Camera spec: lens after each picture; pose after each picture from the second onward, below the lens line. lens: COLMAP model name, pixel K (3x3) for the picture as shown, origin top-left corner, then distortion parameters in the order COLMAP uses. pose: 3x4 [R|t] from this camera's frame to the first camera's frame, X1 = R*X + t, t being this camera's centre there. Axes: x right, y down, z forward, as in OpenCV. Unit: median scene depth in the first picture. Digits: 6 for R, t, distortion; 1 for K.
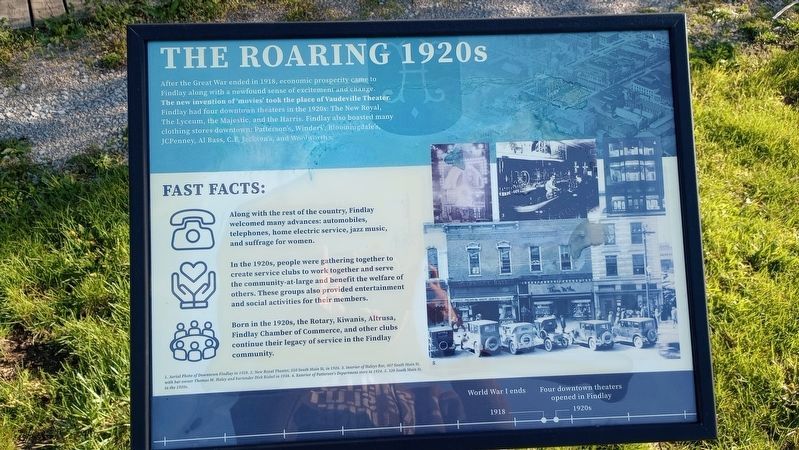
lens RADIAL K [[683.5, 0, 392.4], [0, 683.5, 226.8], [0, 0, 1]] dist [0.025338, -0.006308]
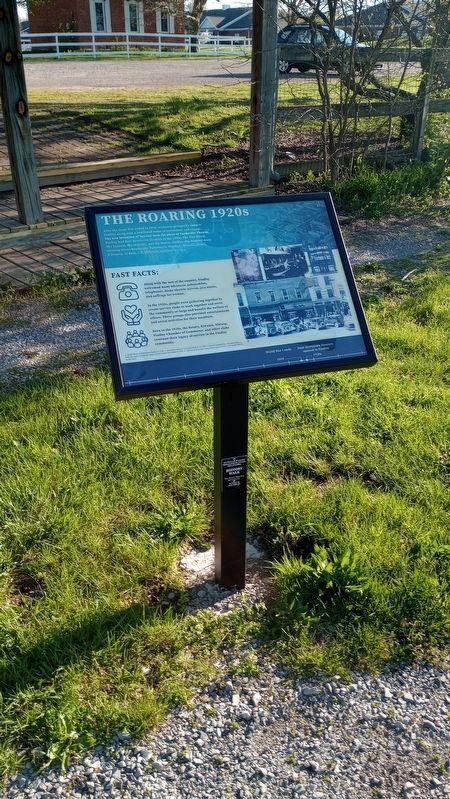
lens RADIAL K [[683.5, 0, 225.0], [0, 683.5, 399.5], [0, 0, 1]] dist [0.025338, -0.006308]
pose [[0.975138, -0.105125, 0.195074, -0.437316], [0.148288, 0.963723, -0.221918, 0.821900], [-0.164668, 0.245328, 0.955353, -0.965019]]
